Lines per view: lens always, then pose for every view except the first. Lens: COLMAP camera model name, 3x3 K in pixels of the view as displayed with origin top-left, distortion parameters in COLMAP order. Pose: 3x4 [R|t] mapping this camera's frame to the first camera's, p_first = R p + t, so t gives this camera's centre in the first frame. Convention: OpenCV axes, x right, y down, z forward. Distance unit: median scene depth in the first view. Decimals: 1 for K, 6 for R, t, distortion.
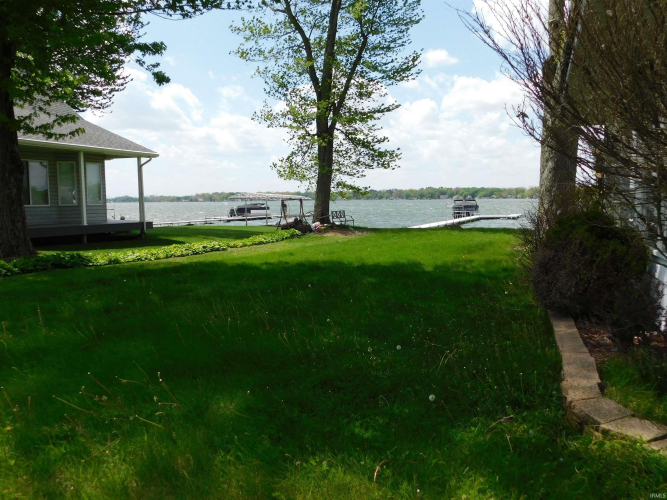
lens RADIAL K [[581.9, 0, 333.4], [0, 581.9, 253.5], [0, 0, 1]] dist [-0.003490, -0.002240]
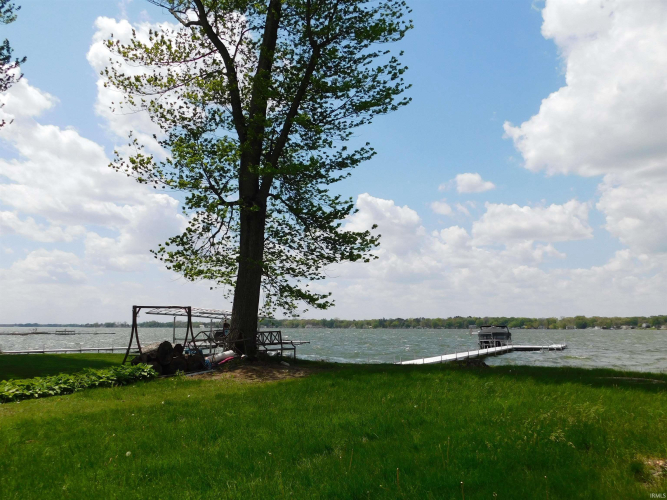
lens RADIAL K [[581.9, 0, 335.7], [0, 581.9, 250.7], [0, 0, 1]] dist [-0.003490, -0.002240]
pose [[0.998983, 0.006998, -0.044540, 0.098792], [-0.016735, 0.974863, -0.222176, -0.025036], [0.041866, 0.222696, 0.973989, 0.427351]]
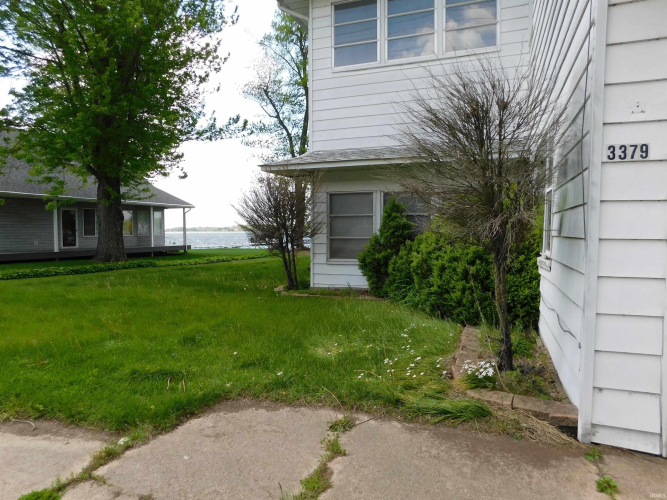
lens RADIAL K [[438.1, 0, 336.8], [0, 438.1, 251.7], [0, 0, 1]] dist [-0.061943, 0.049355]
pose [[0.999803, 0.011092, 0.016472, 0.069315], [-0.010401, 0.999086, -0.041463, 0.009185], [-0.016916, 0.041283, 0.999004, -0.203582]]
